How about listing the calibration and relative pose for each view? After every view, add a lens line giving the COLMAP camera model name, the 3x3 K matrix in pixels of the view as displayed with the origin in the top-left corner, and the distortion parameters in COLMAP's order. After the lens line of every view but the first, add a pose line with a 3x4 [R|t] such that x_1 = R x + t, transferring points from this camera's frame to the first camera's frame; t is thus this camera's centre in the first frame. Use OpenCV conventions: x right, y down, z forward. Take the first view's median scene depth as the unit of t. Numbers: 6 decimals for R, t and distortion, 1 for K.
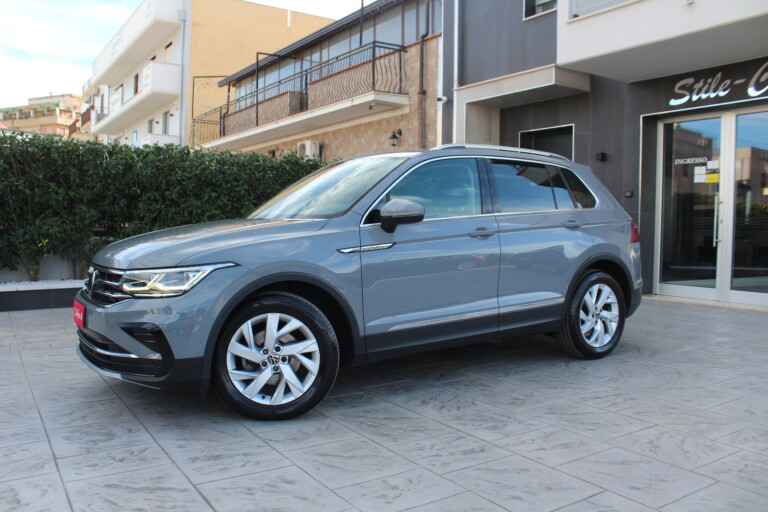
lens RADIAL K [[649.1, 0, 384.0], [0, 649.1, 256.0], [0, 0, 1]] dist [-0.177039, 0.142734]
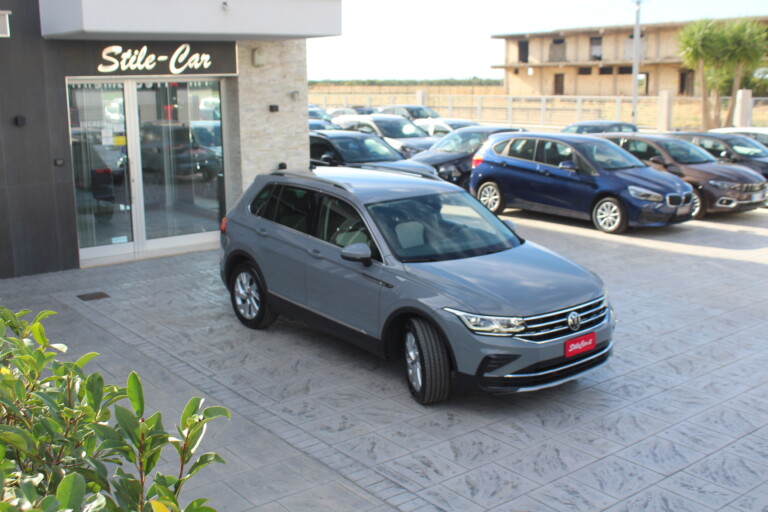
lens RADIAL K [[863.2, 0, 384.0], [0, 863.2, 256.0], [0, 0, 1]] dist [-0.004308, -0.001692]
pose [[-0.103338, -0.218589, 0.970330, -1.044142], [0.048896, 0.973257, 0.224456, -0.255126], [-0.993444, 0.070640, -0.089887, 0.737977]]
